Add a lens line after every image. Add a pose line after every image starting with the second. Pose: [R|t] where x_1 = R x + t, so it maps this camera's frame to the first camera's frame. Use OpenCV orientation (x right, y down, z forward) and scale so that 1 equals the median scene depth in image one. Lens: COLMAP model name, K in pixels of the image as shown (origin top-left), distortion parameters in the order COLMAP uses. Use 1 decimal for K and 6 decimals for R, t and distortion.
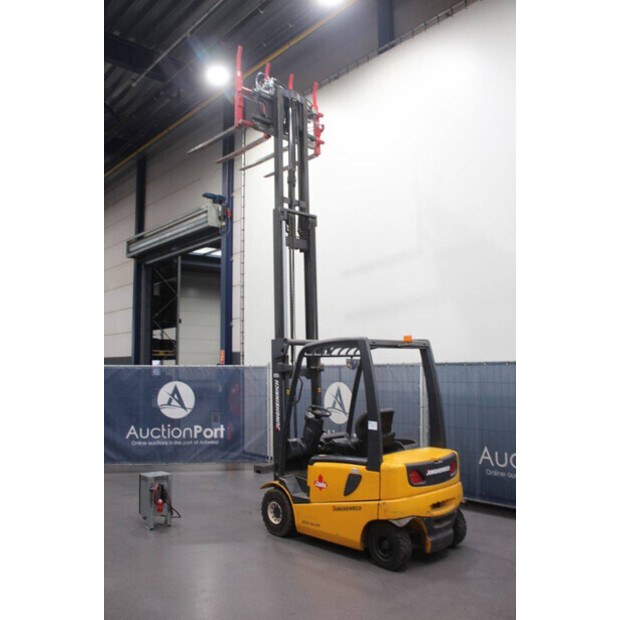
lens RADIAL K [[595.9, 0, 315.6], [0, 595.9, 306.2], [0, 0, 1]] dist [-0.081436, 0.000000]
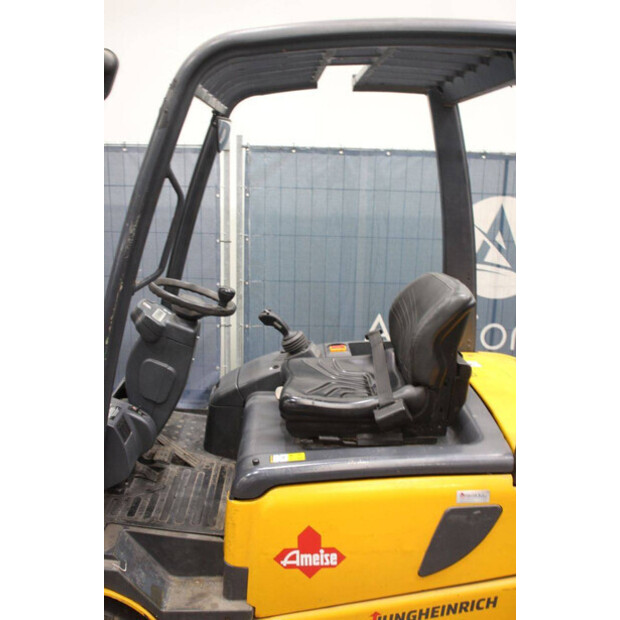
lens RADIAL K [[617.3, 0, 284.5], [0, 617.3, 303.8], [0, 0, 1]] dist [-0.062871, 0.000000]
pose [[0.660226, -0.137931, 0.738293, -0.181154], [-0.104928, 0.956413, 0.272514, 0.095301], [-0.743701, -0.257389, 0.616976, 0.778760]]
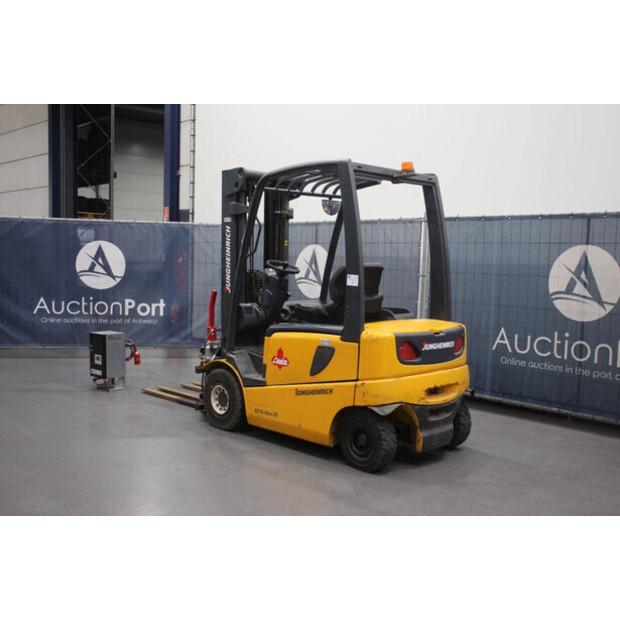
lens RADIAL K [[727.8, 0, 324.2], [0, 727.8, 313.9], [0, 0, 1]] dist [0.017857, 0.000000]
pose [[0.998537, 0.034616, 0.041538, 0.021376], [-0.041297, 0.984123, 0.172616, 0.073876], [-0.034904, -0.174079, 0.984113, 0.093896]]
